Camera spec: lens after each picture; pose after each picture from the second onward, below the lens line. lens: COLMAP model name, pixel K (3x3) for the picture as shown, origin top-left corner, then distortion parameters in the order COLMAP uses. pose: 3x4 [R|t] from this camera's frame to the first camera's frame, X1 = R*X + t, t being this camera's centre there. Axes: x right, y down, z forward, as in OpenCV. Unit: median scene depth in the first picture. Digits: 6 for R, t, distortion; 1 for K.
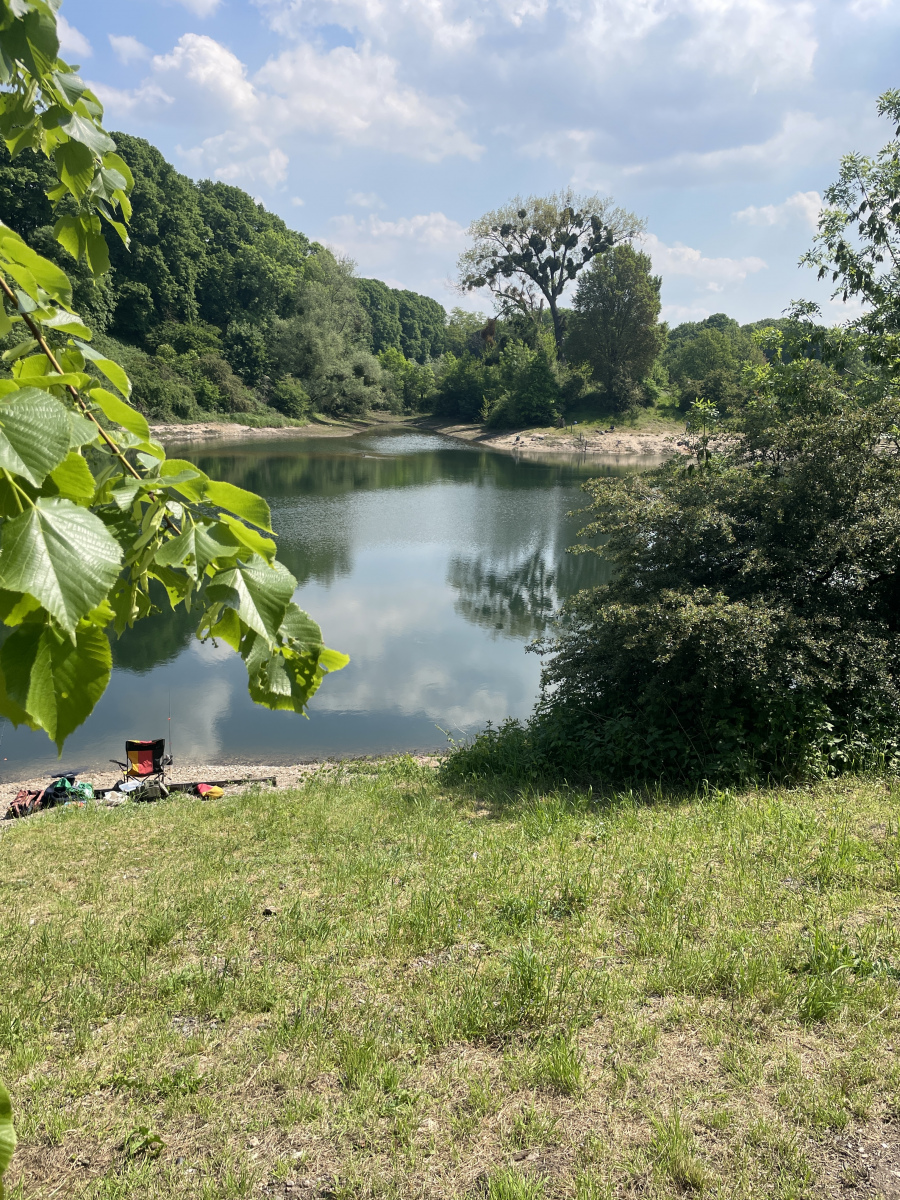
lens RADIAL K [[905.6, 0, 459.0], [0, 905.6, 592.2], [0, 0, 1]] dist [0.093876, -0.115699]
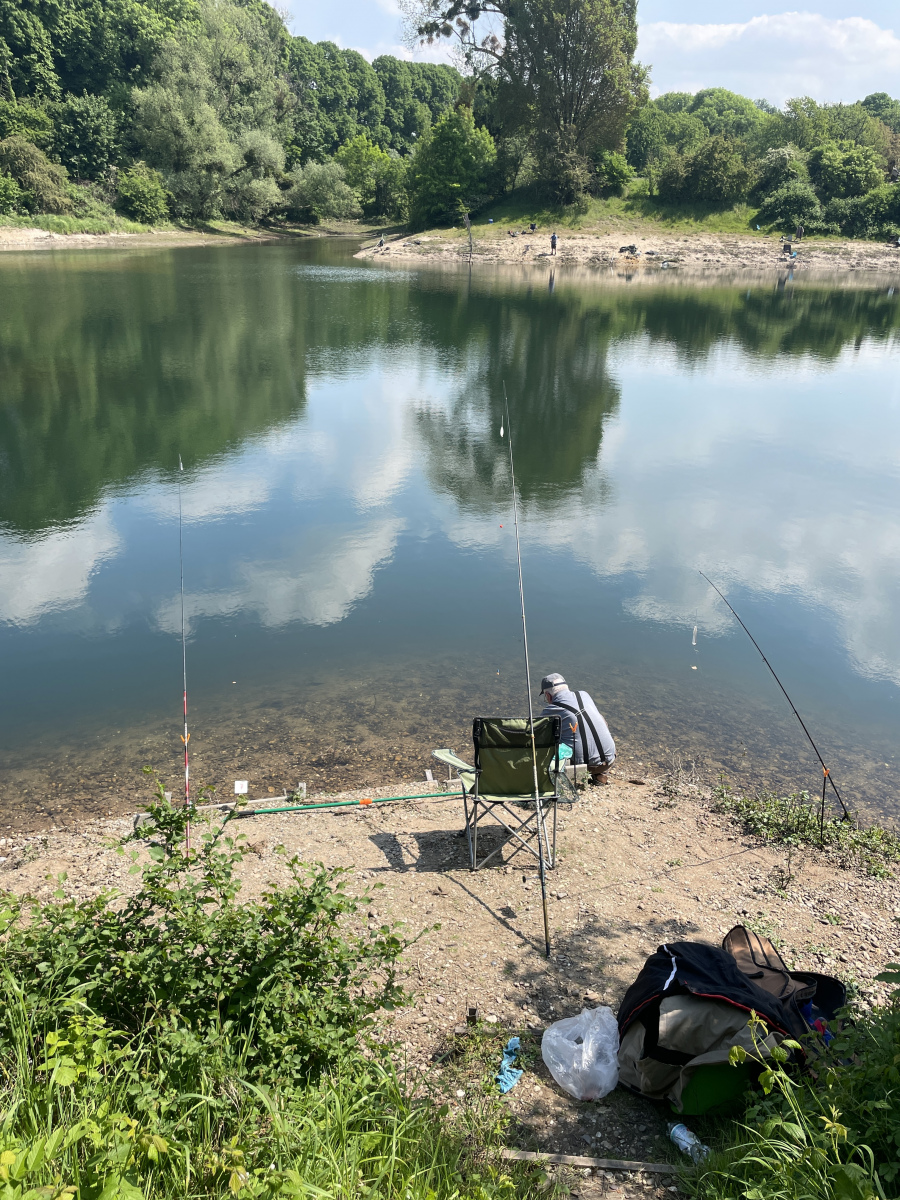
lens RADIAL K [[908.9, 0, 453.0], [0, 908.9, 597.6], [0, 0, 1]] dist [0.082412, -0.112073]
pose [[0.983082, 0.051044, -0.175913, 0.206079], [-0.019448, 0.984045, 0.176852, -0.019573], [0.182133, -0.170439, 0.968389, 0.213060]]
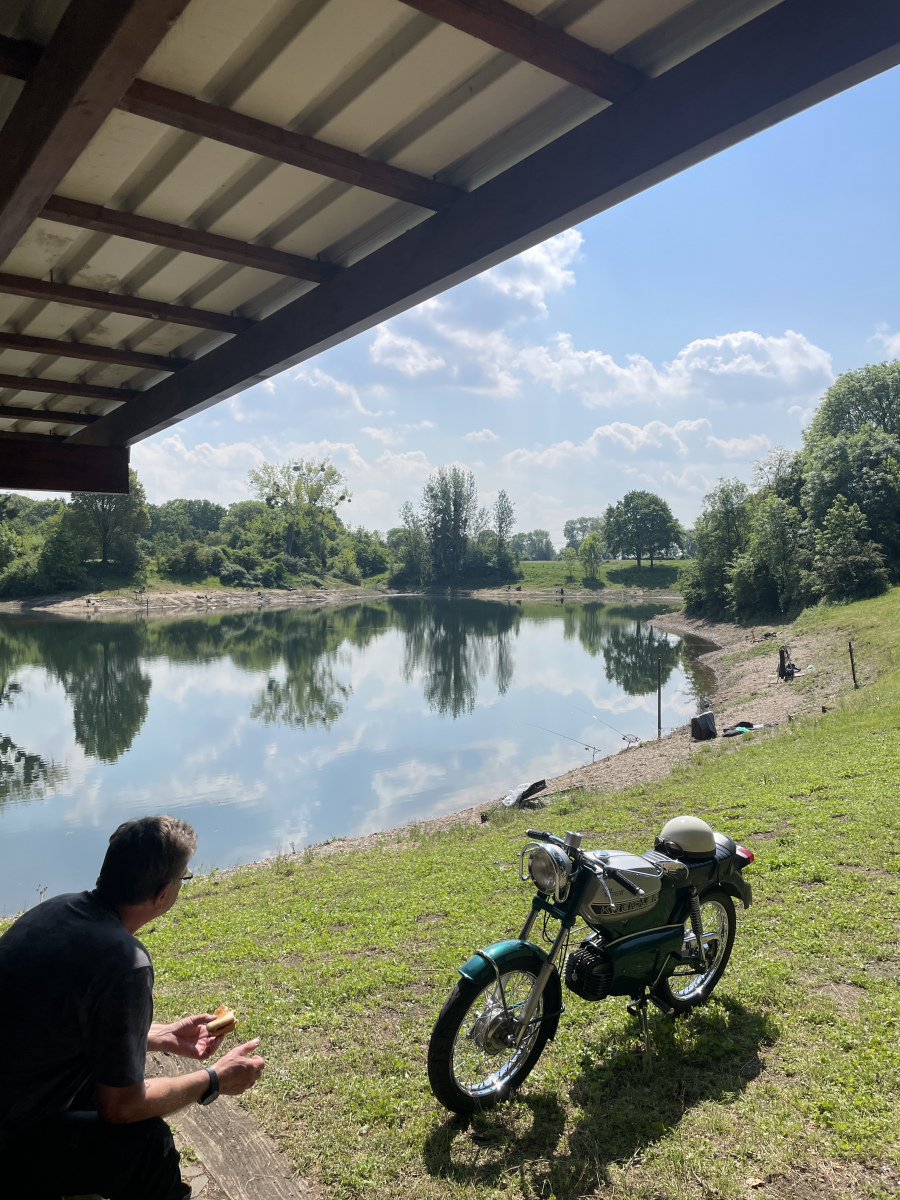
lens RADIAL K [[905.6, 0, 459.0], [0, 905.6, 592.2], [0, 0, 1]] dist [0.093876, -0.115699]
pose [[0.617710, -0.063639, 0.783827, -0.437418], [0.201999, 0.976118, -0.079938, 0.006411], [-0.760021, 0.207711, 0.615812, -0.062394]]
